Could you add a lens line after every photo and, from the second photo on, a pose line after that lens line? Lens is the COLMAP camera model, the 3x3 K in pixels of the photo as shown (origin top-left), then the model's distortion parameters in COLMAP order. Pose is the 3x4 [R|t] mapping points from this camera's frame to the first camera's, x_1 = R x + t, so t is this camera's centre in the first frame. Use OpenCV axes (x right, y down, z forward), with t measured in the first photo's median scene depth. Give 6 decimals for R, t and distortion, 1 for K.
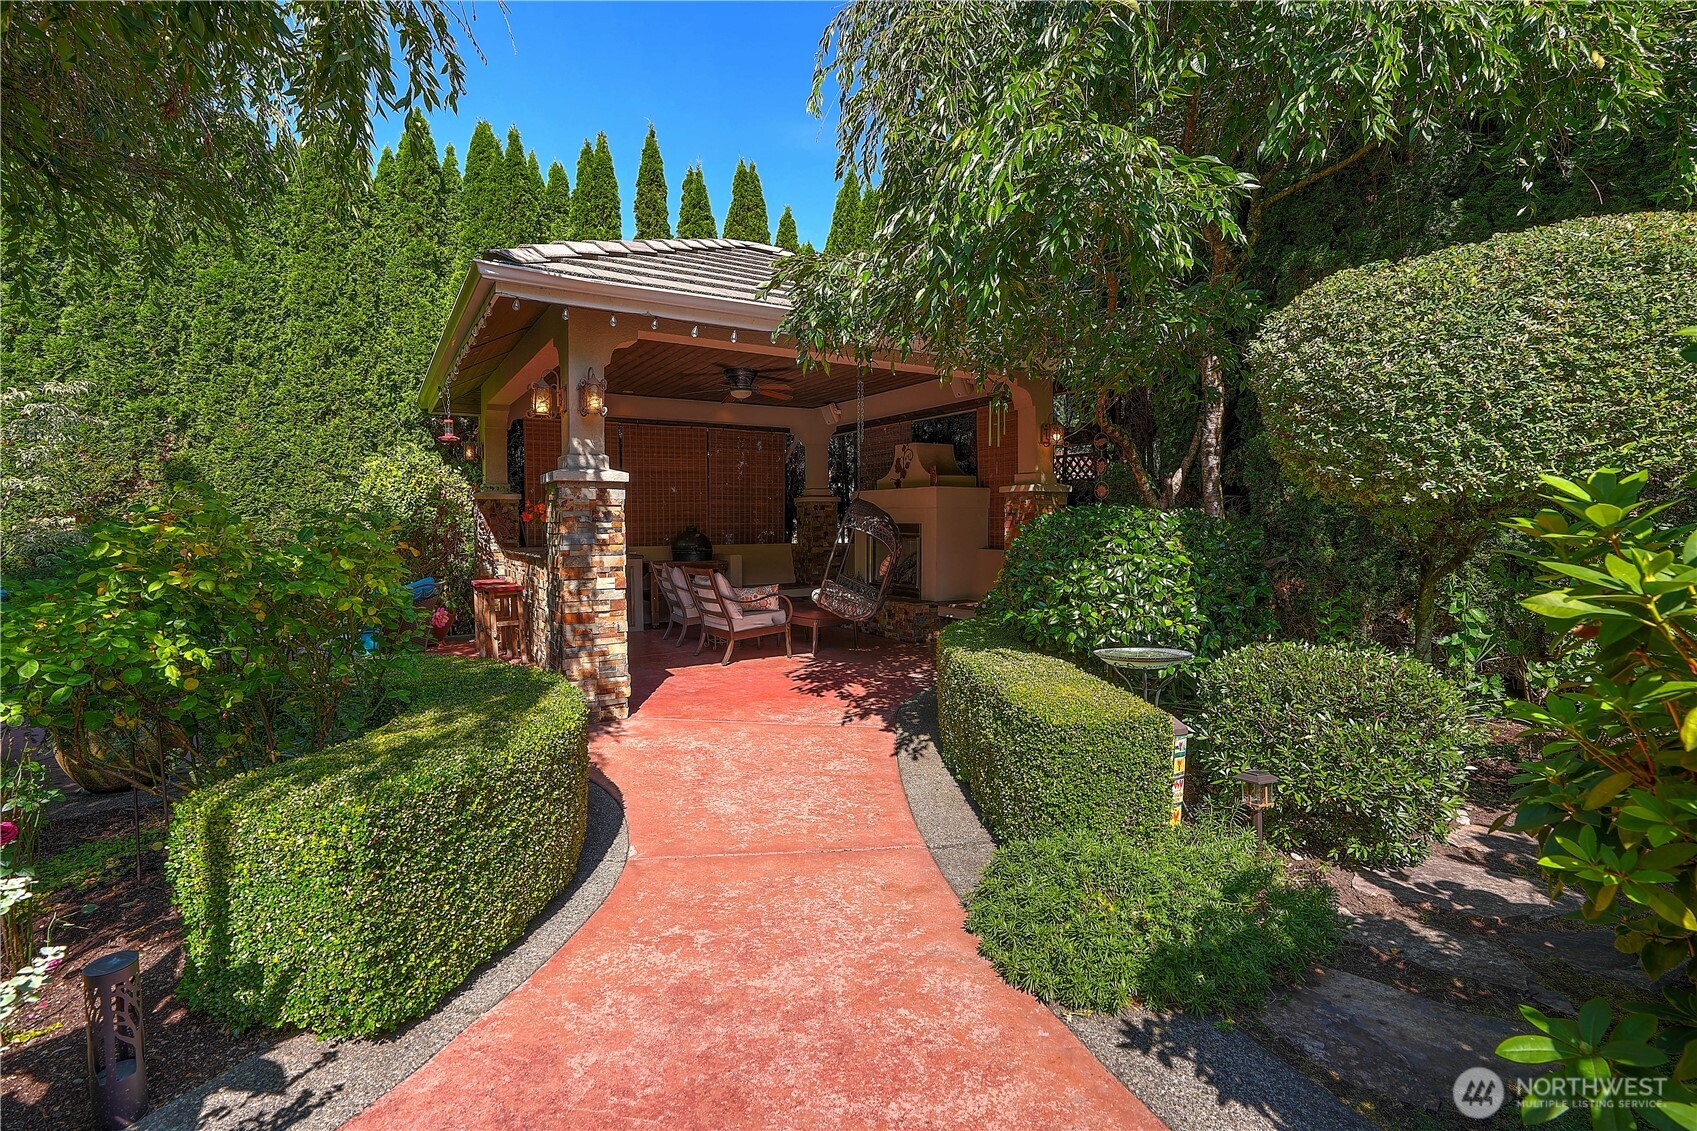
lens RADIAL K [[786.0, 0, 848.5], [0, 786.0, 561.1], [0, 0, 1]] dist [-0.038864, 0.010100]
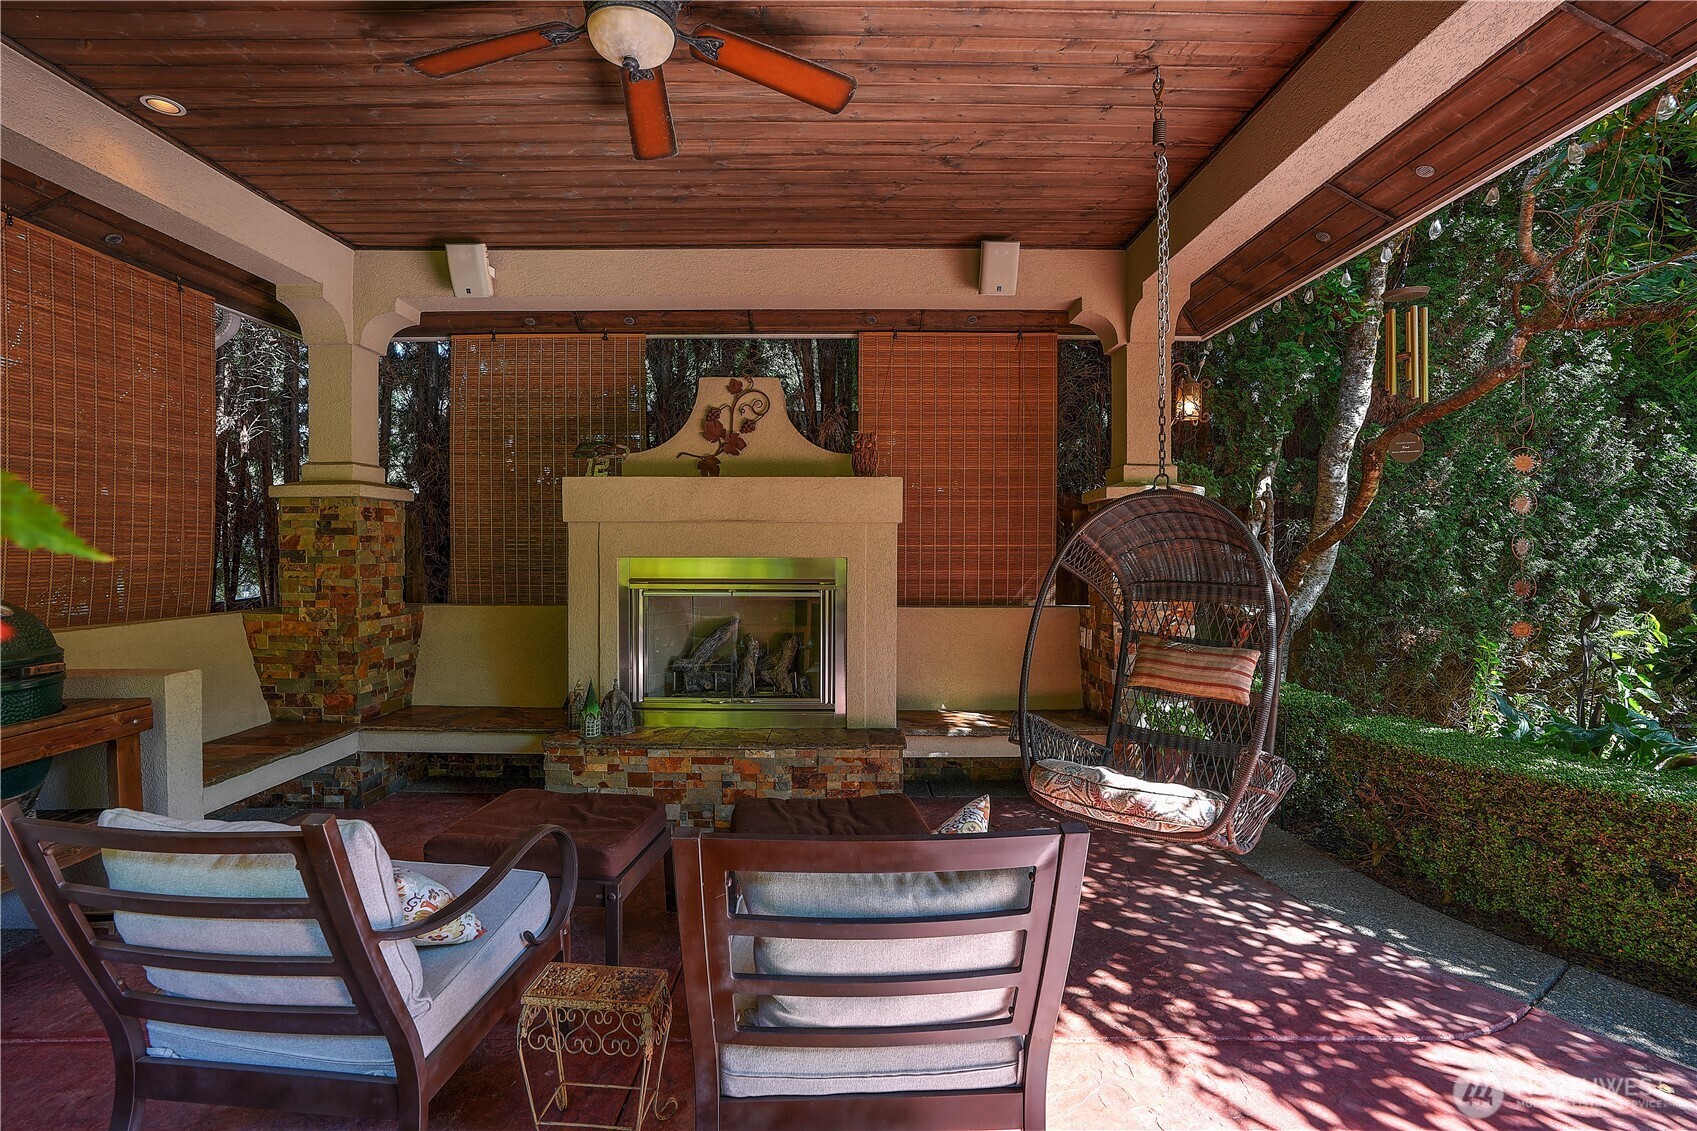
lens RADIAL K [[786.0, 0, 849.1], [0, 786.0, 551.6], [0, 0, 1]] dist [-0.038864, 0.010100]
pose [[0.527504, 0.003117, 0.849547, -0.371644], [0.042257, 0.998659, -0.029902, -0.047901], [-0.848501, 0.051673, 0.526665, 0.984926]]
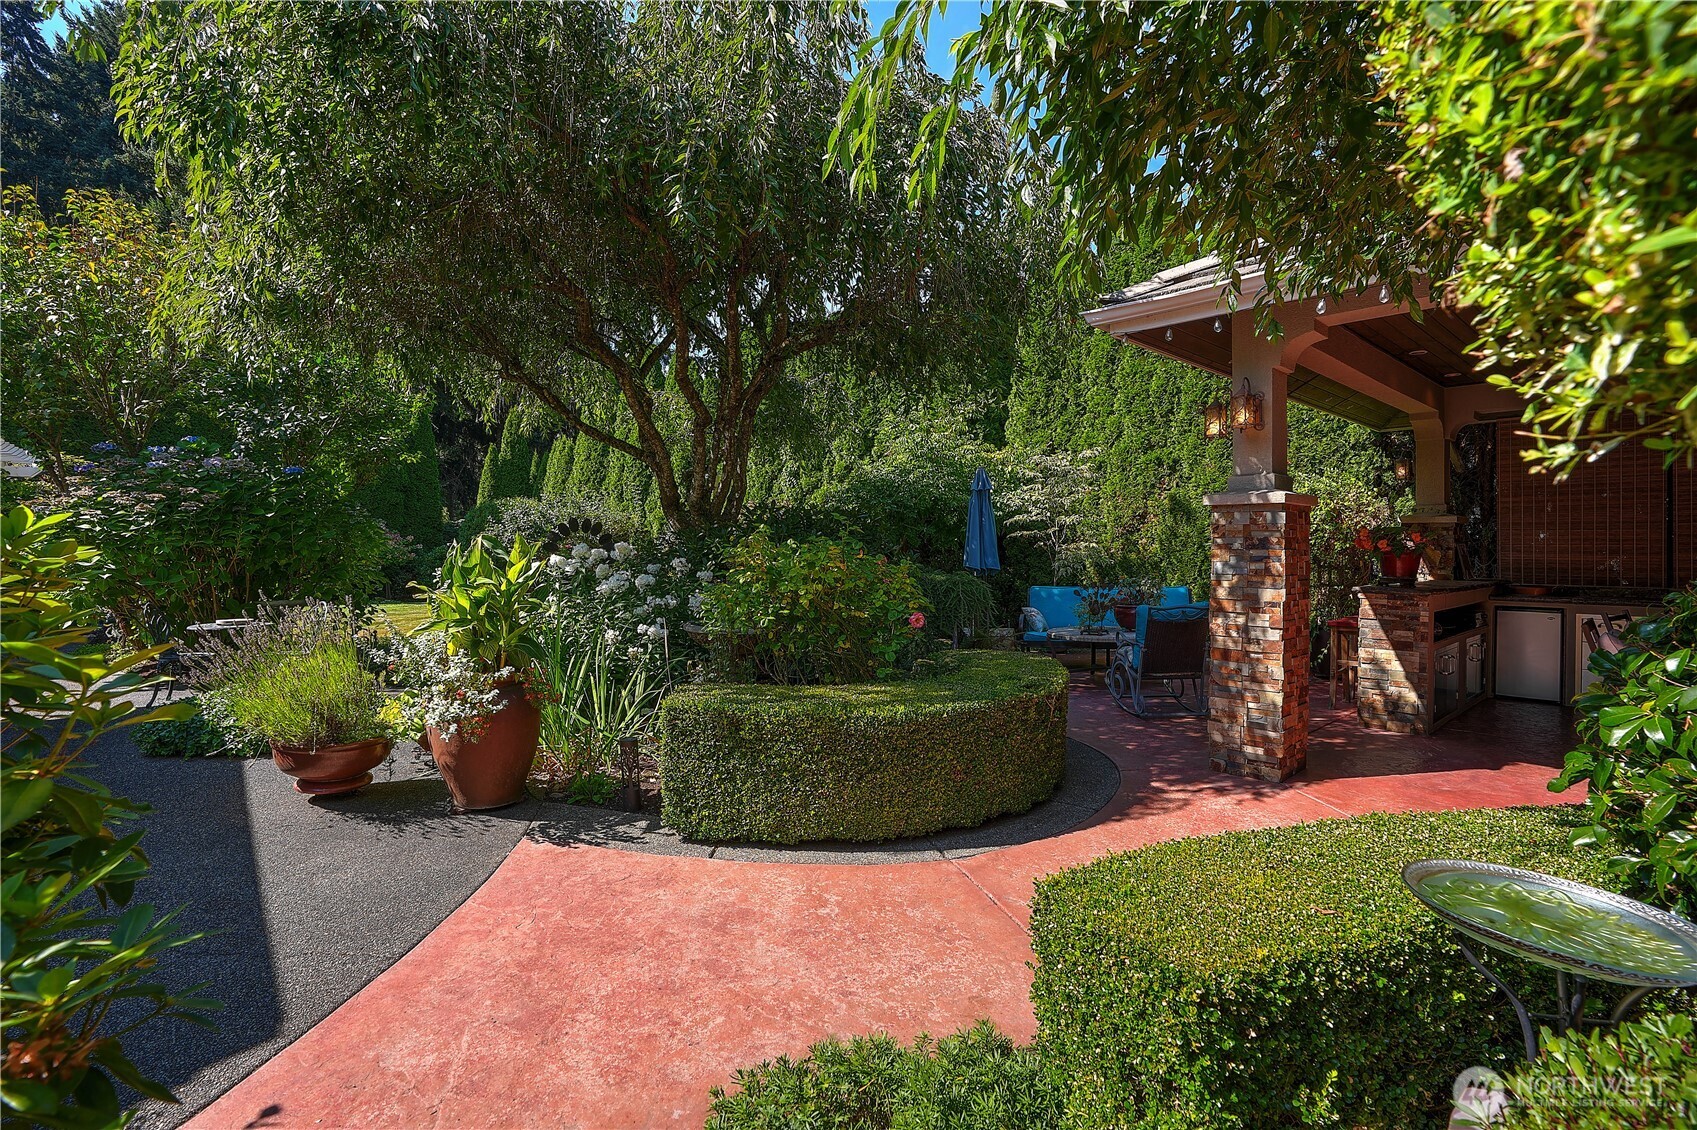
lens RADIAL K [[786.0, 0, 852.3], [0, 786.0, 556.0], [0, 0, 1]] dist [-0.038864, 0.010100]
pose [[0.166431, 0.018086, -0.985887, 0.358115], [-0.055966, 0.998393, 0.008867, -0.019426], [0.984464, 0.053701, 0.167176, 0.309430]]
